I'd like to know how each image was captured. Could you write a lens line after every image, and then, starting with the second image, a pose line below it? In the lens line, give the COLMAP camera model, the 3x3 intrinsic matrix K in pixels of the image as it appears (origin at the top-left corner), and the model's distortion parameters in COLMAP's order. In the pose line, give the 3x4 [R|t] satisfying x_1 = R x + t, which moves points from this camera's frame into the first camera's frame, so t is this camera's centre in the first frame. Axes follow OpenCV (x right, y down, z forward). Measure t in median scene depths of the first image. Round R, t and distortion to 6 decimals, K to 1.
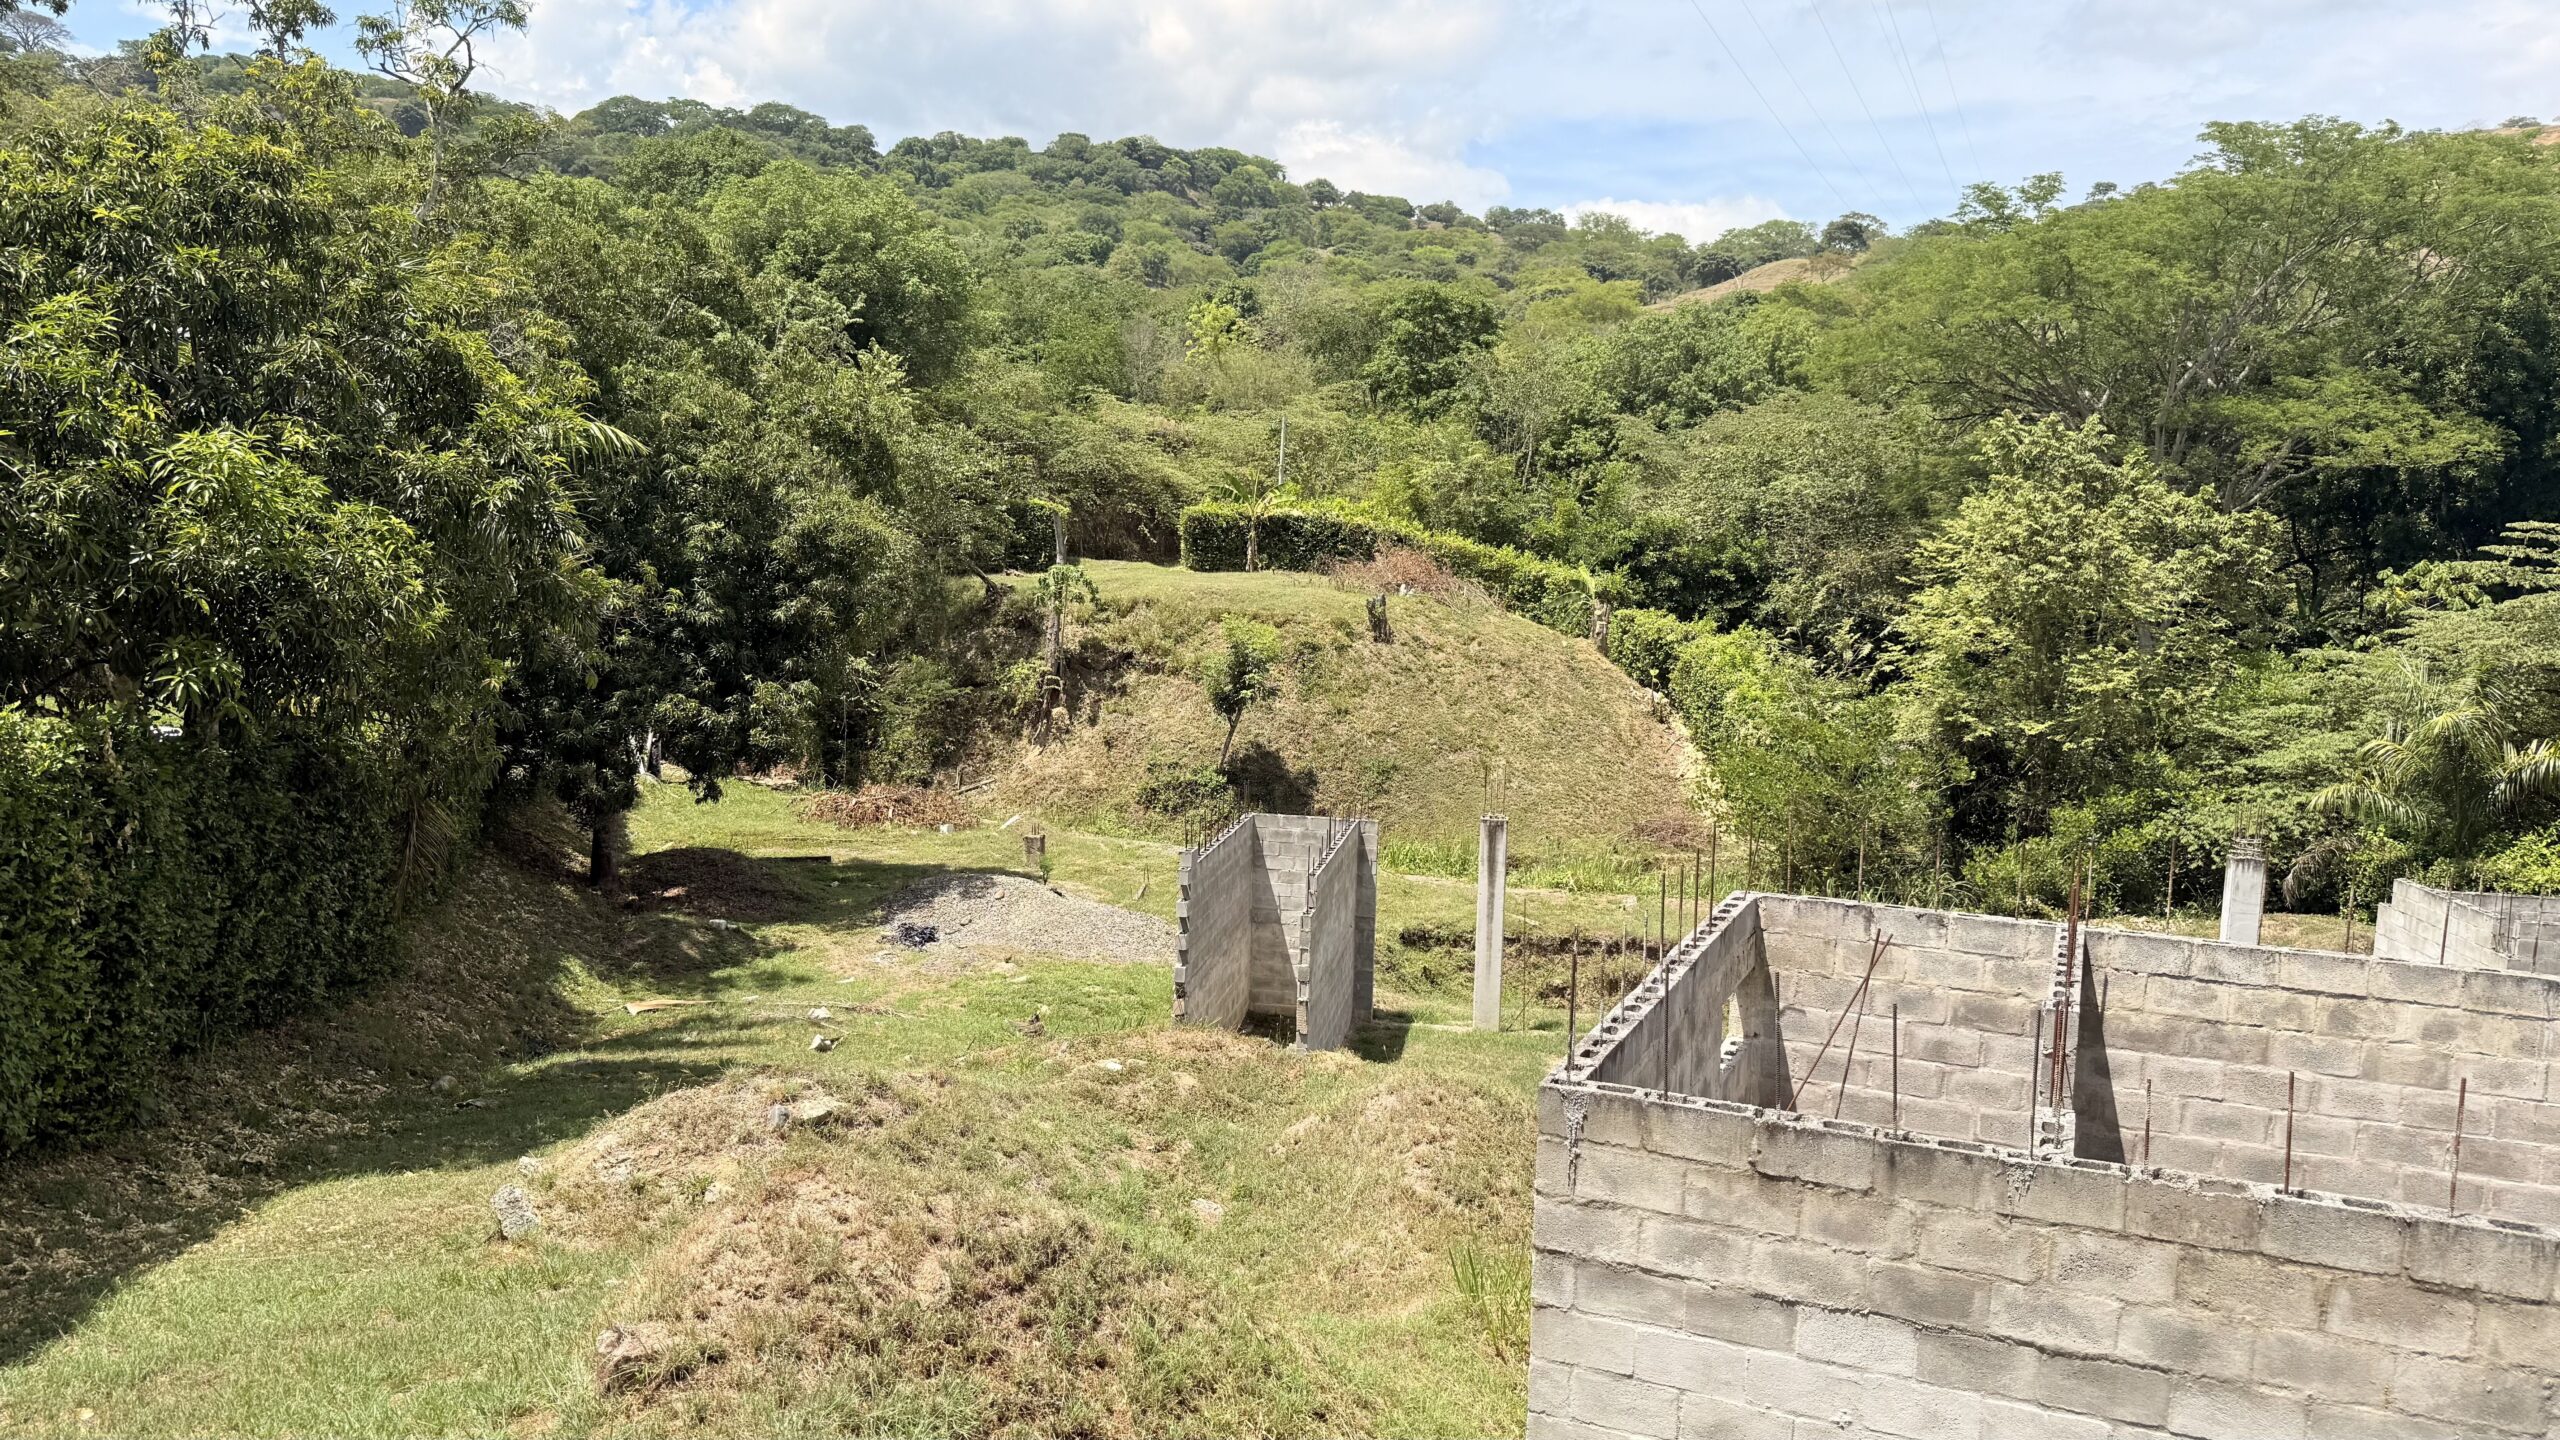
lens RADIAL K [[1826.4, 0, 1286.2], [0, 1826.4, 738.8], [0, 0, 1]] dist [0.086069, -0.139541]
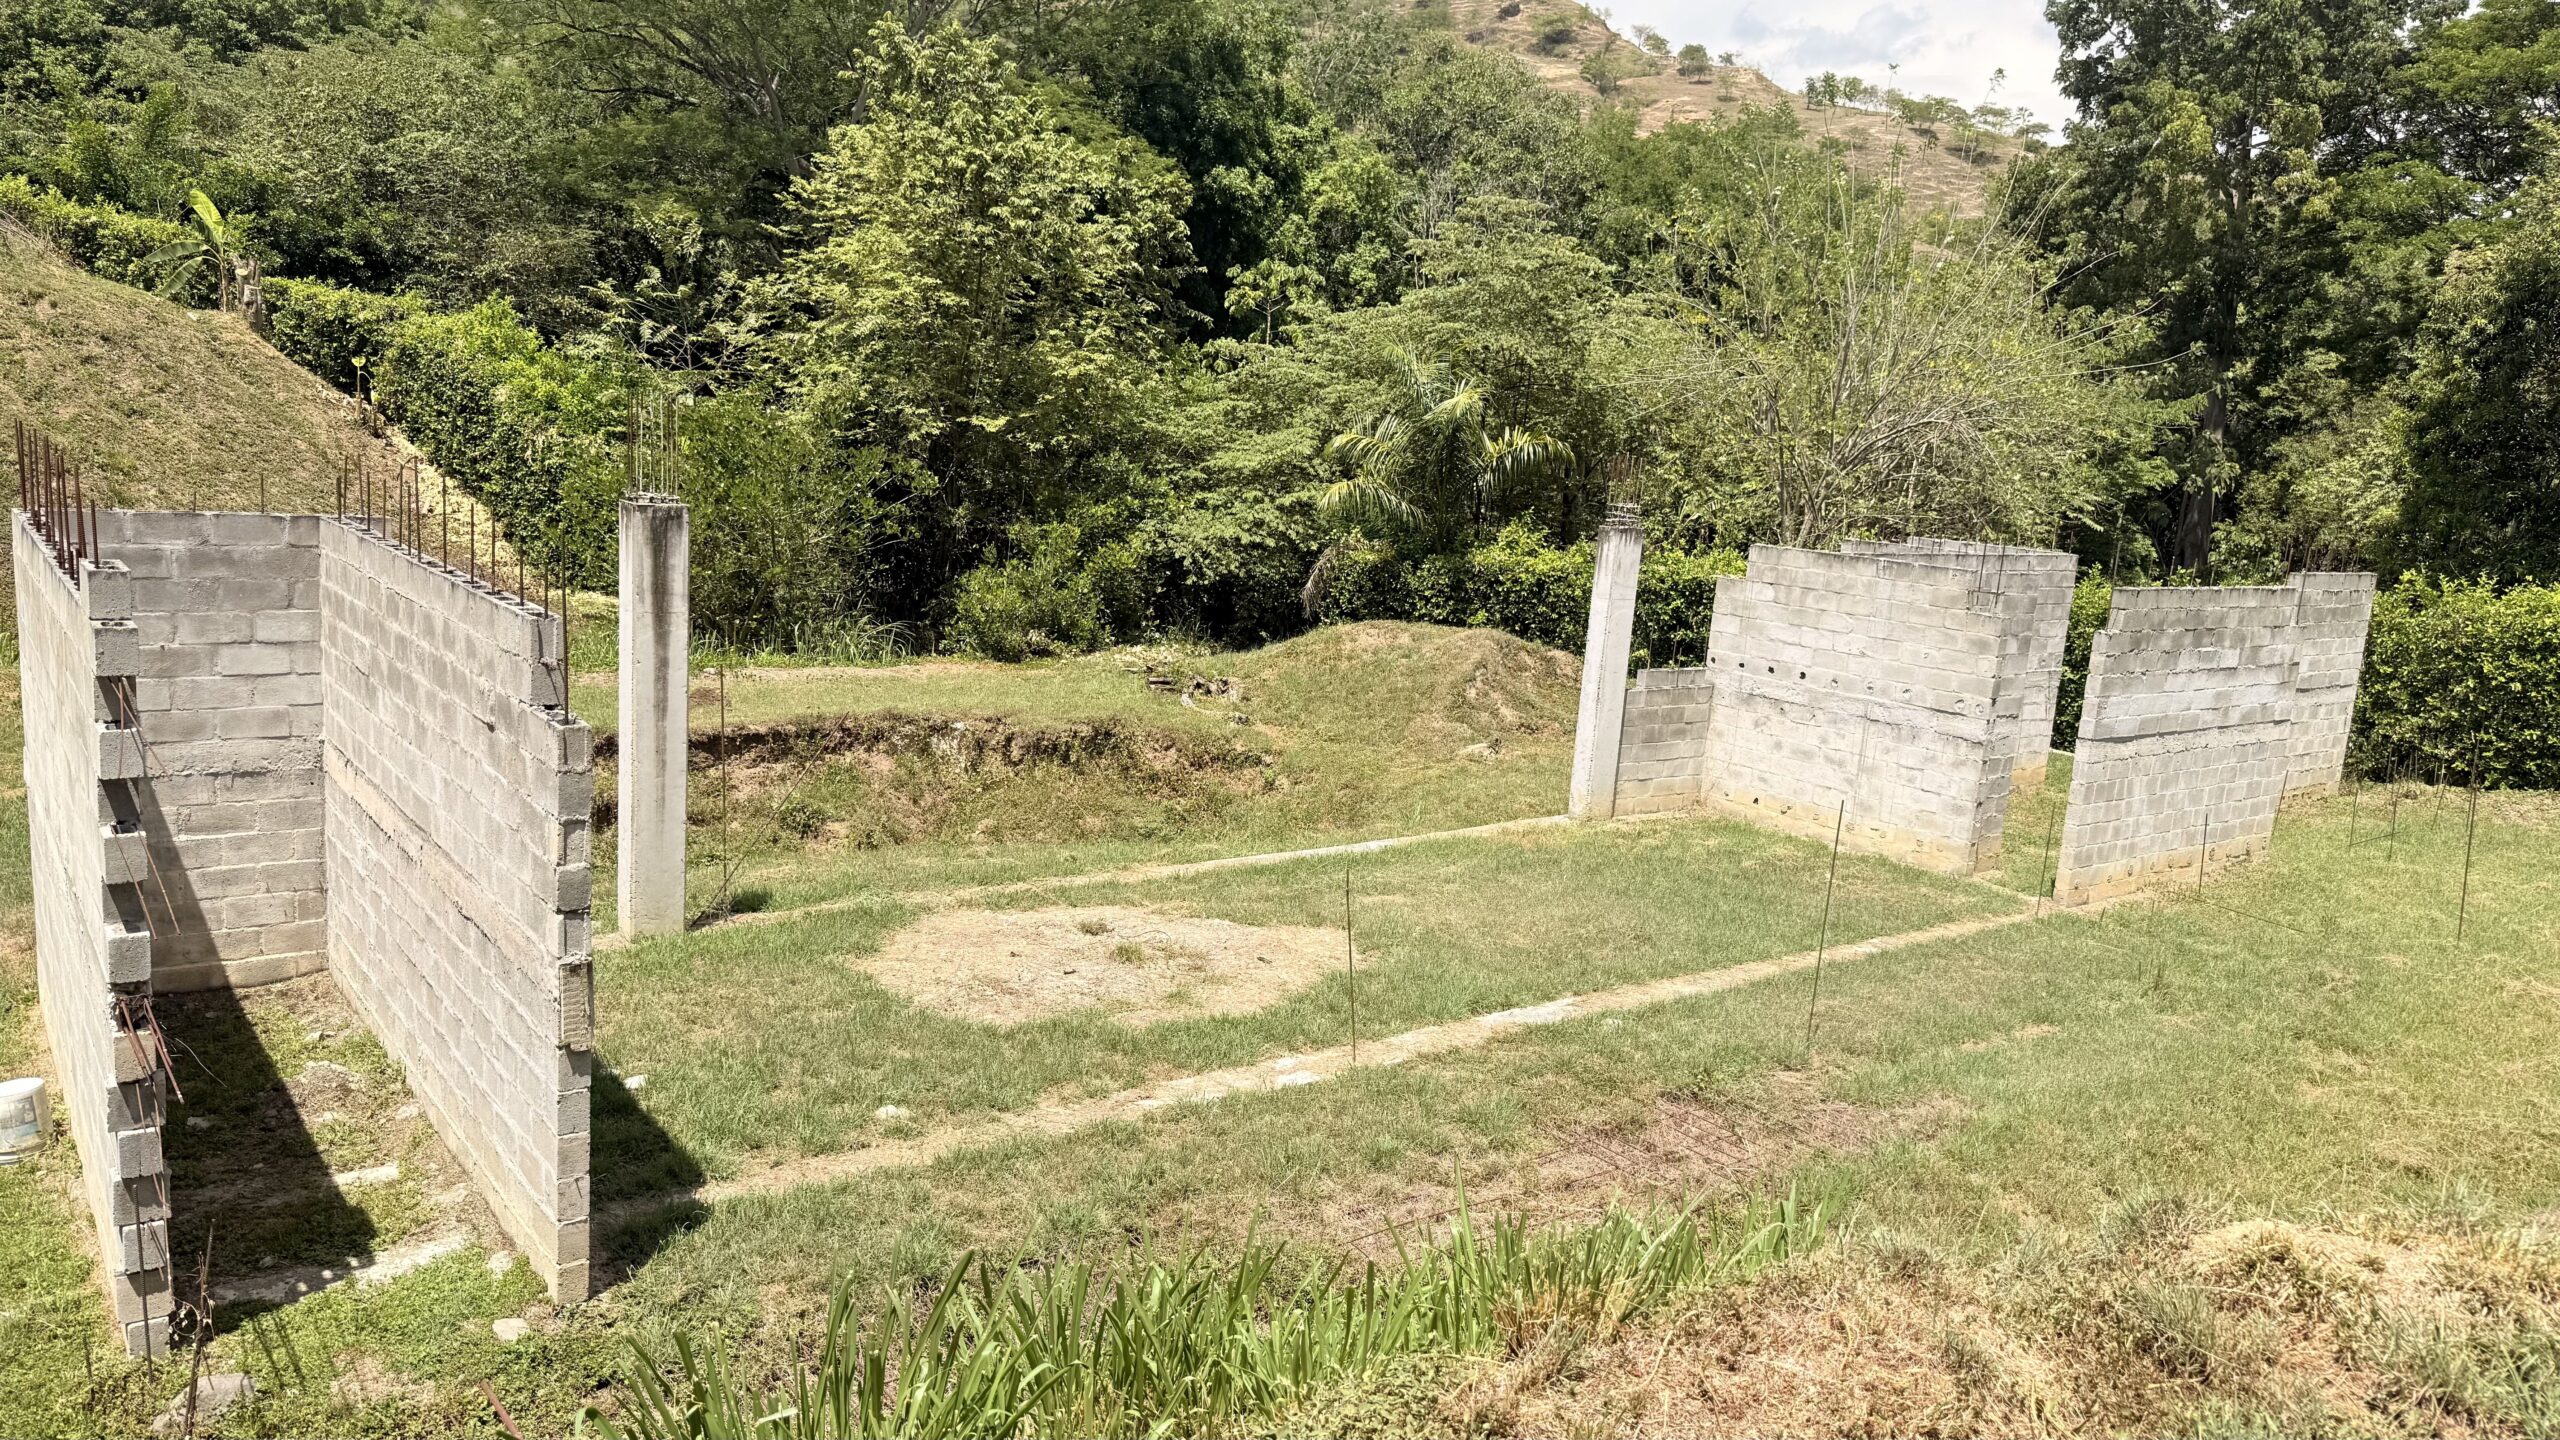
lens RADIAL K [[1820.0, 0, 1320.3], [0, 1820.0, 760.0], [0, 0, 1]] dist [0.017480, -0.031512]
pose [[0.686412, -0.118569, 0.717481, -0.077906], [0.023552, 0.989726, 0.141027, 0.030547], [-0.726831, -0.079904, 0.682152, 0.350787]]
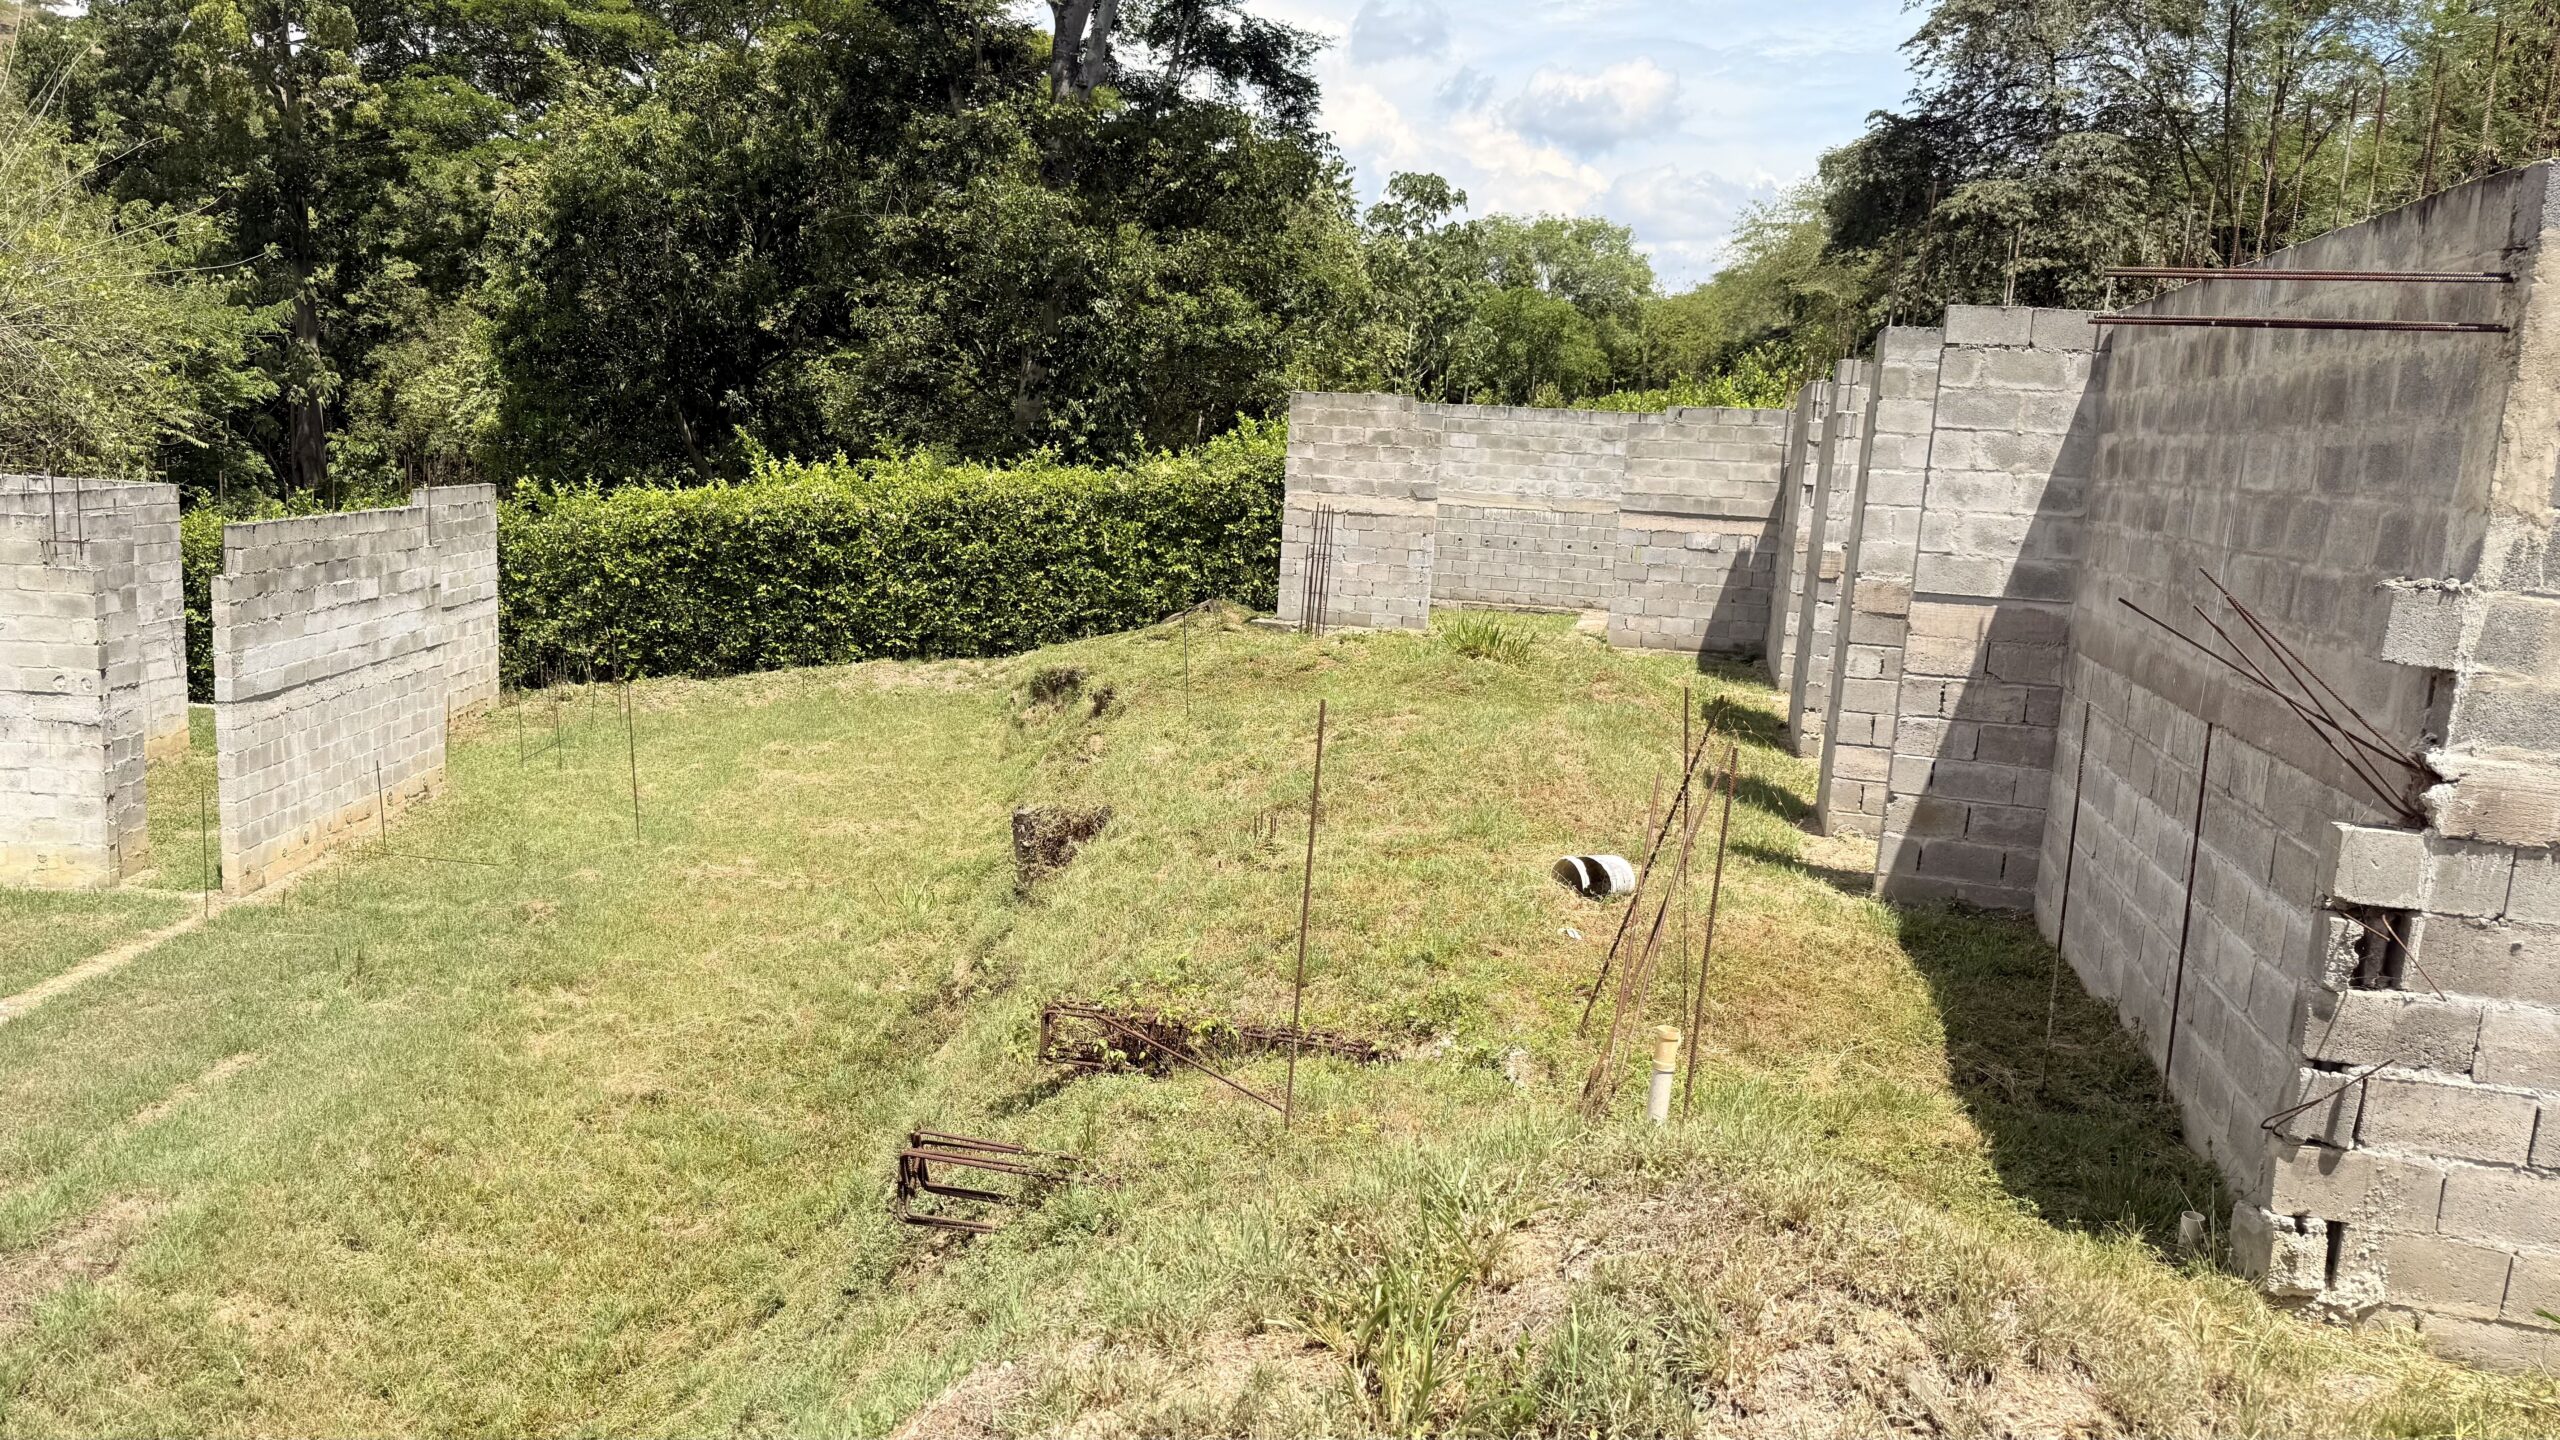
lens RADIAL K [[1771.8, 0, 1153.9], [0, 1771.8, 748.6], [0, 0, 1]] dist [0.051281, -0.082179]
pose [[-0.123859, -0.212818, 0.969210, -0.023616], [0.045772, 0.974466, 0.219821, 0.028612], [-0.991244, 0.071590, -0.110955, 0.366655]]
